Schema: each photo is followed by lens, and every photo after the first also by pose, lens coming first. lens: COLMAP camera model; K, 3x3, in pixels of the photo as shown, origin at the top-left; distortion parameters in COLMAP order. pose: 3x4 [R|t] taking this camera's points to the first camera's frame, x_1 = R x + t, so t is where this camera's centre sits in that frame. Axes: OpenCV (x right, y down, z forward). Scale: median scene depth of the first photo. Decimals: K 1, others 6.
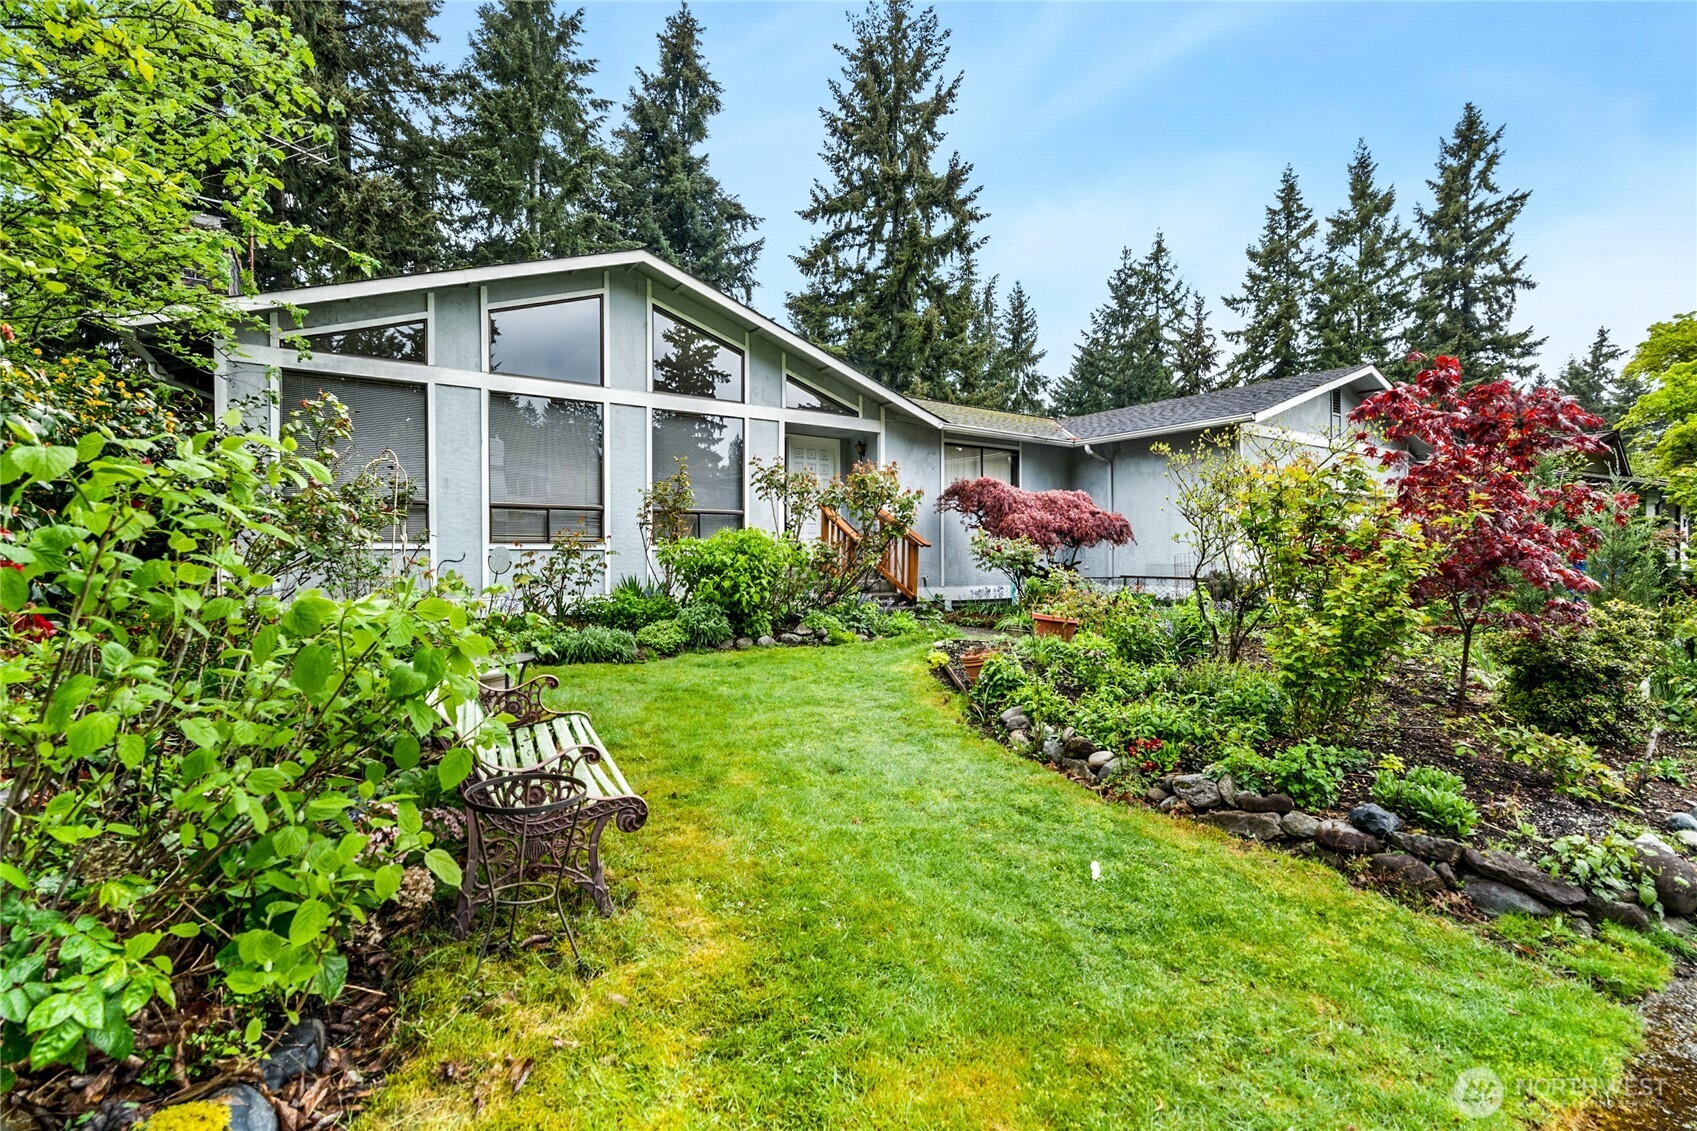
lens RADIAL K [[783.3, 0, 854.3], [0, 783.3, 568.9], [0, 0, 1]] dist [-0.006525, -0.000399]
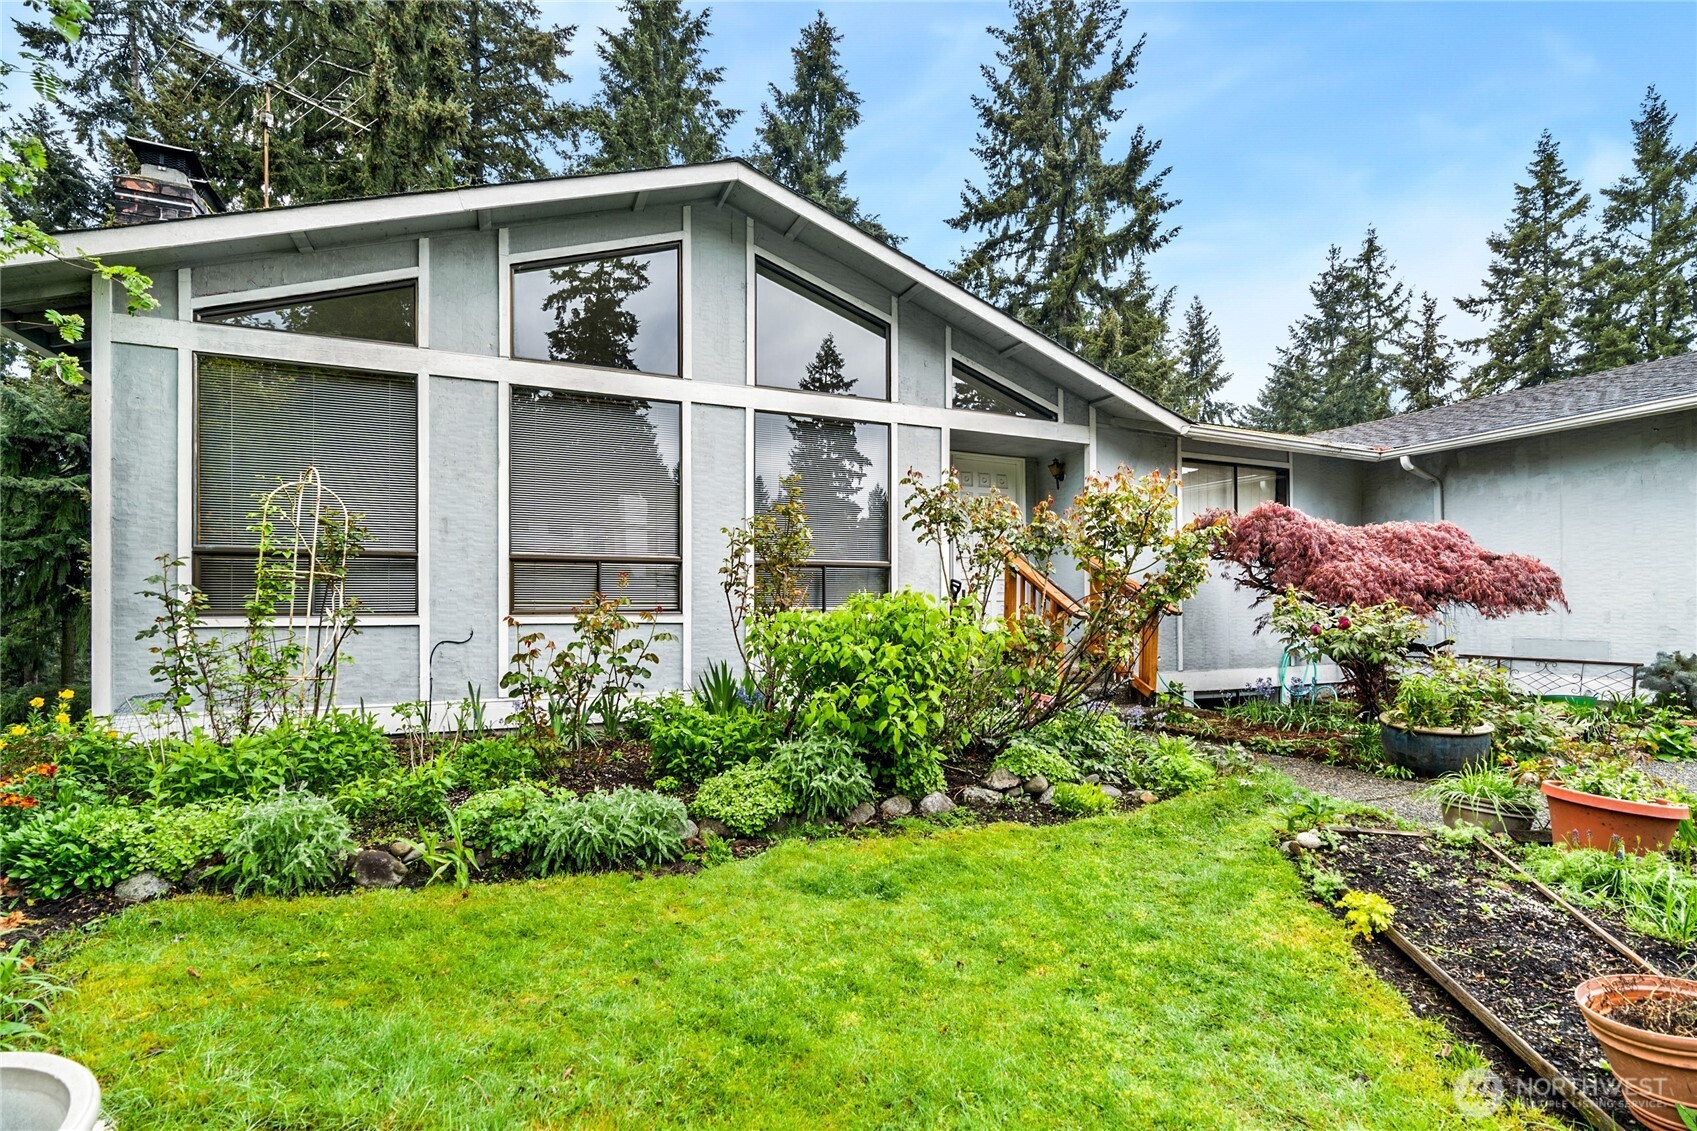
lens RADIAL K [[787.4, 0, 848.8], [0, 787.4, 608.2], [0, 0, 1]] dist [0.000285, 0.000223]
pose [[0.983218, -0.001554, -0.182426, -0.019235], [-0.001537, 0.999858, -0.016802, -0.008455], [0.182426, 0.016800, 0.983076, 0.121241]]
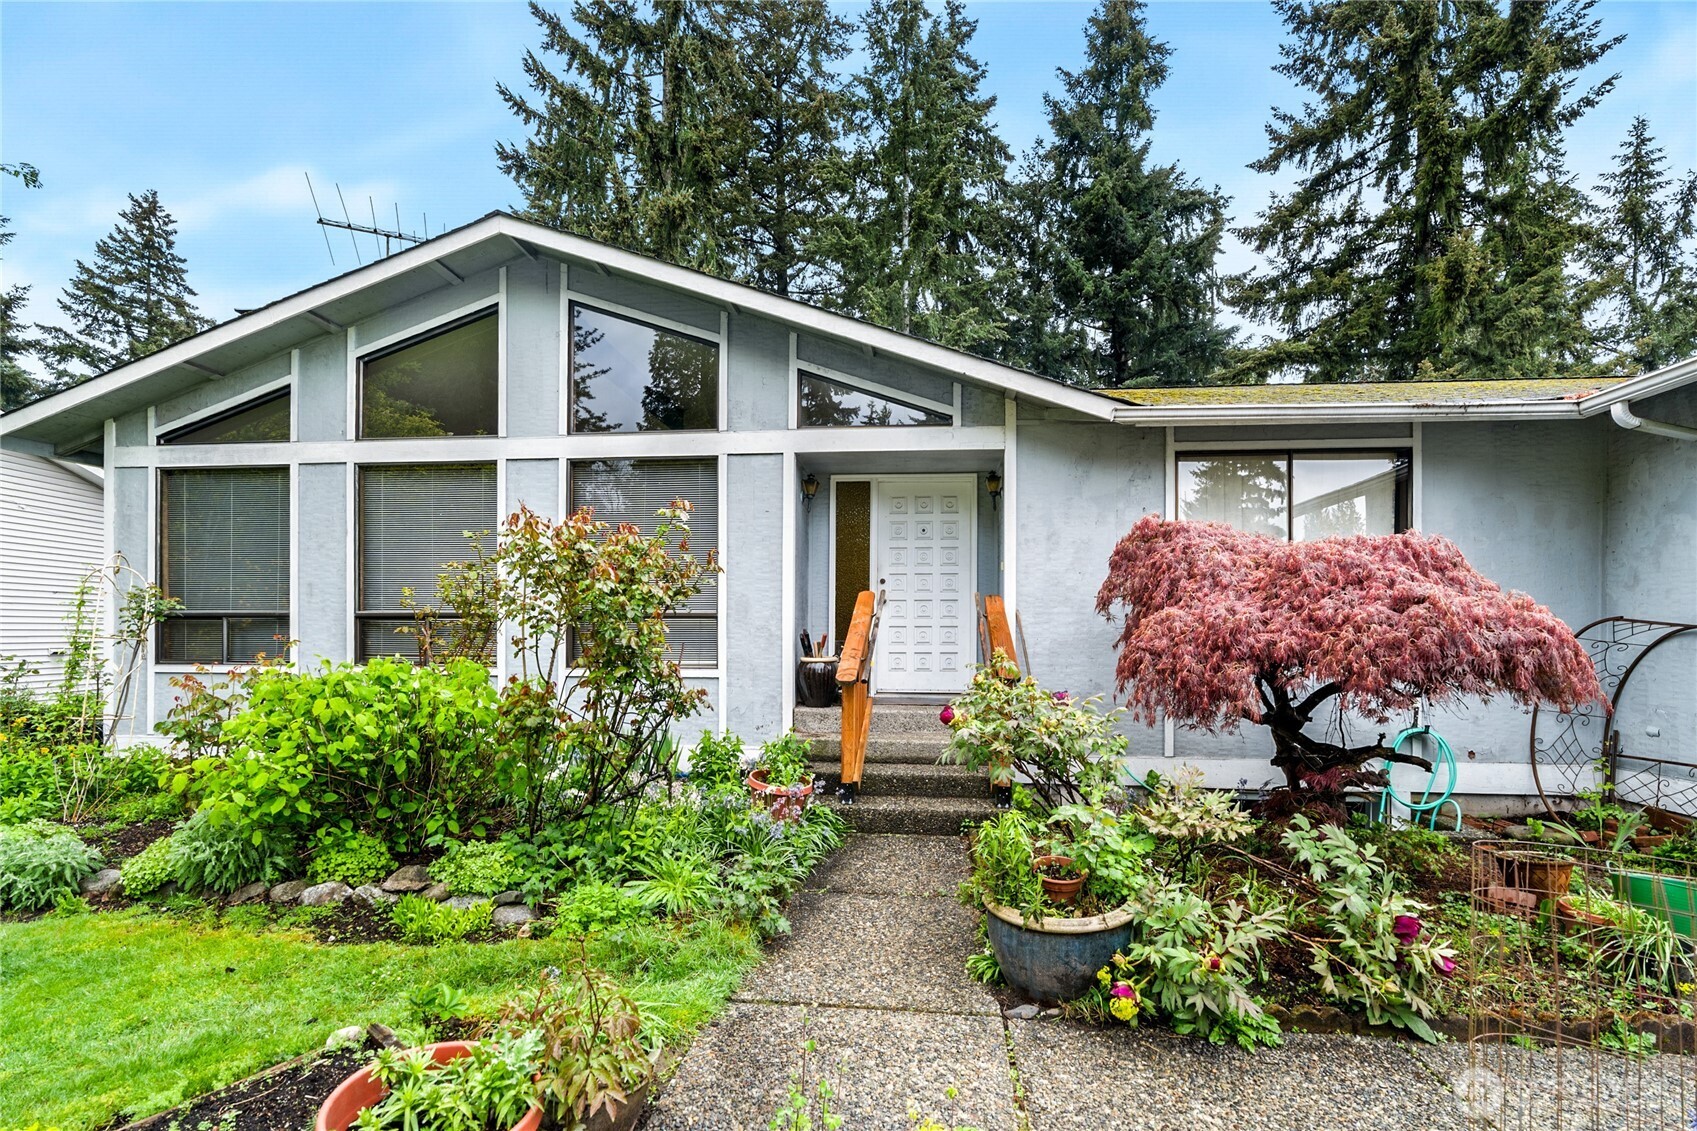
lens RADIAL K [[798.6, 0, 855.3], [0, 798.6, 639.9], [0, 0, 1]] dist [0.000753, 0.000259]
pose [[0.764420, 0.006478, -0.644686, 0.121836], [-0.013497, 0.999891, -0.005957, -0.018239], [0.644577, 0.013255, 0.764424, 0.220066]]
